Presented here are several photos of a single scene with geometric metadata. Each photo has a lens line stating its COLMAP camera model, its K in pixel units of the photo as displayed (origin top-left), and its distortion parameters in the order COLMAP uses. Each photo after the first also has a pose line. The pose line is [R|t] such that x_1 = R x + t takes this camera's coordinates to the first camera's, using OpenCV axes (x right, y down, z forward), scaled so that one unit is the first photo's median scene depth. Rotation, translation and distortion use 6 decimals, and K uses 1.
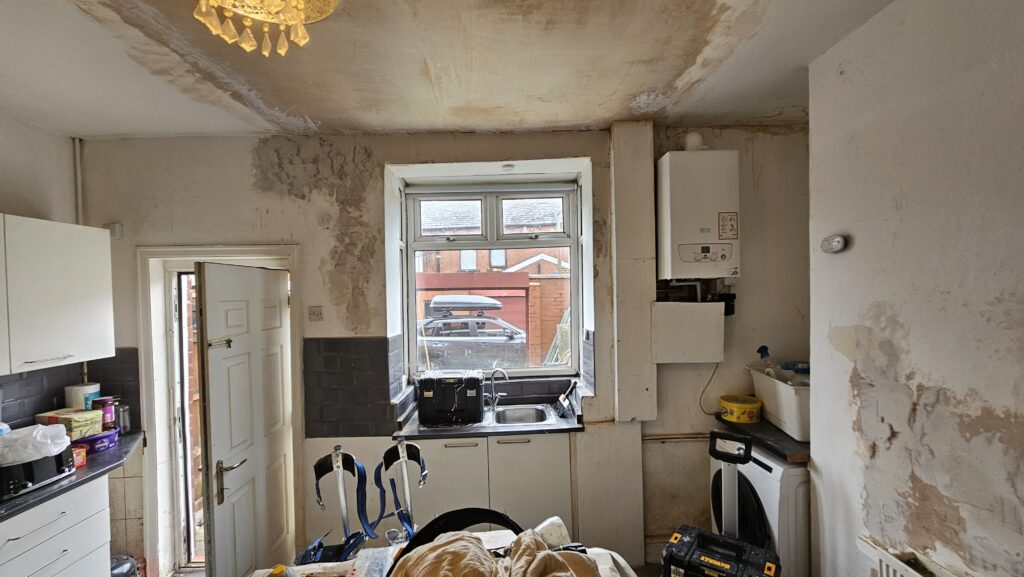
lens RADIAL K [[426.6, 0, 511.6], [0, 426.6, 300.0], [0, 0, 1]] dist [-0.000528, -0.001528]
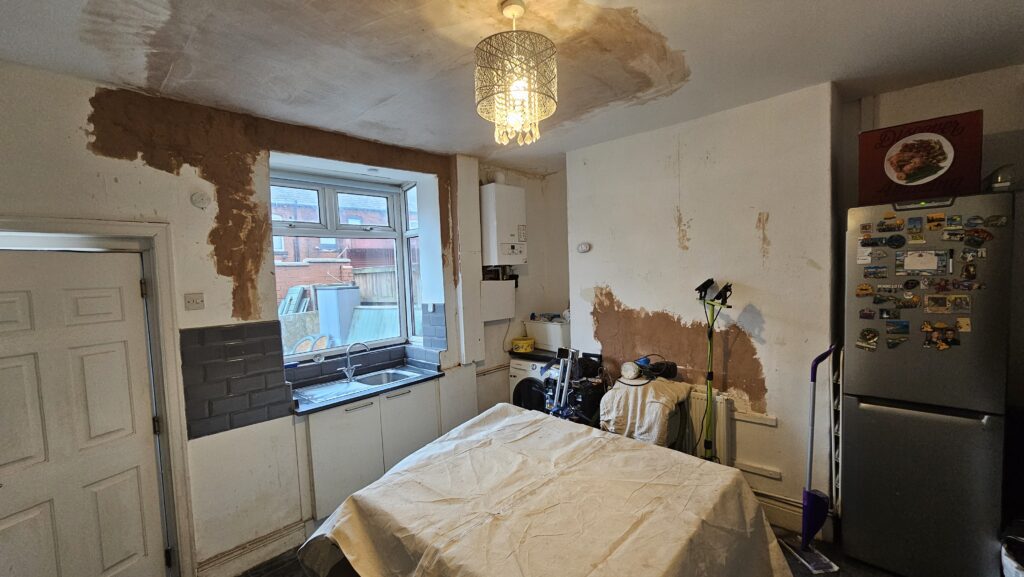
lens RADIAL K [[426.6, 0, 510.3], [0, 426.6, 300.0], [0, 0, 1]] dist [-0.000528, -0.001528]
pose [[0.701642, -0.053527, 0.710516, -0.657597], [0.034618, 0.998558, 0.041041, 0.014297], [-0.711688, -0.004199, 0.702483, -0.120936]]
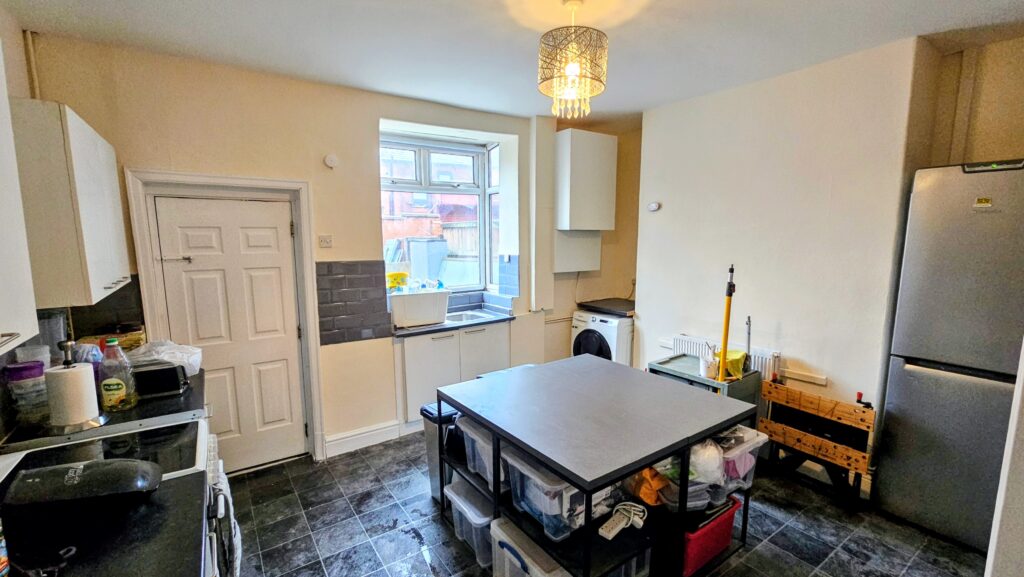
lens RADIAL K [[426.6, 0, 500.9], [0, 426.6, 299.2], [0, 0, 1]] dist [-0.000528, -0.001528]
pose [[0.838035, -0.068263, 0.541329, -0.720932], [-0.003673, 0.991414, 0.130706, 0.032938], [-0.545604, -0.111524, 0.830590, -0.256778]]
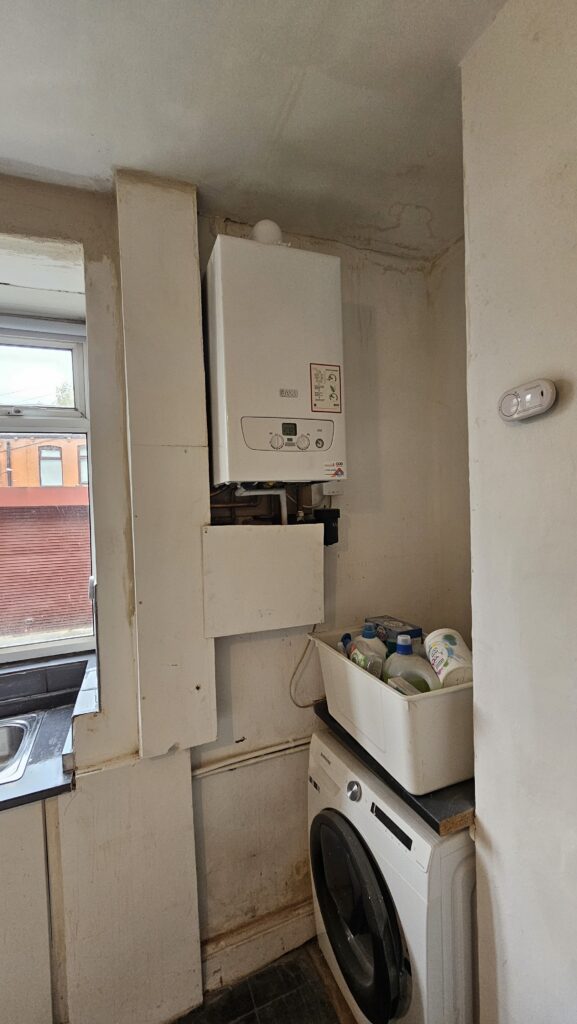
lens RADIAL K [[426.6, 0, 273.5], [0, 426.6, 516.8], [0, 0, 1]] dist [-0.000528, -0.001528]
pose [[0.940882, -0.021037, 0.338080, 0.229279], [0.021571, 0.999765, 0.002179, -0.006771], [-0.338046, 0.005243, 0.941115, 0.455979]]
